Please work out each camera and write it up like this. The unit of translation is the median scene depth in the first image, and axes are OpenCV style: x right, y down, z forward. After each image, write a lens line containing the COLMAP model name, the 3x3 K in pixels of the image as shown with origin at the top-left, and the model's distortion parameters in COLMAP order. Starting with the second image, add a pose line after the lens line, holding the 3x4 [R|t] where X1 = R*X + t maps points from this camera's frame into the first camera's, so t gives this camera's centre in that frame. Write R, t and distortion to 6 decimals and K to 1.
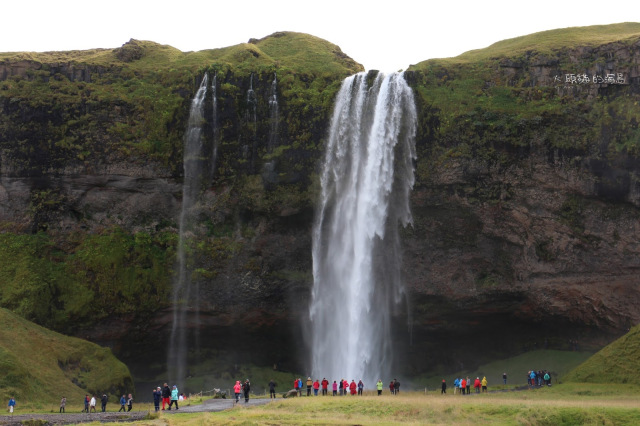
lens RADIAL K [[1430.7, 0, 320.0], [0, 1430.7, 213.0], [0, 0, 1]] dist [0.046185, 0.101303]
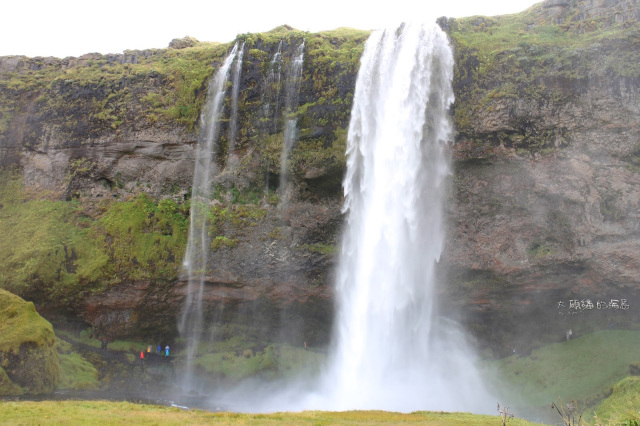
lens RADIAL K [[562.2, 0, 320.0], [0, 562.2, 213.0], [0, 0, 1]] dist [-0.185710, 0.140624]
pose [[0.978384, -0.017878, -0.206024, 0.055463], [-0.012004, 0.989667, -0.142883, 0.075759], [0.206449, 0.142268, 0.968059, 0.661167]]
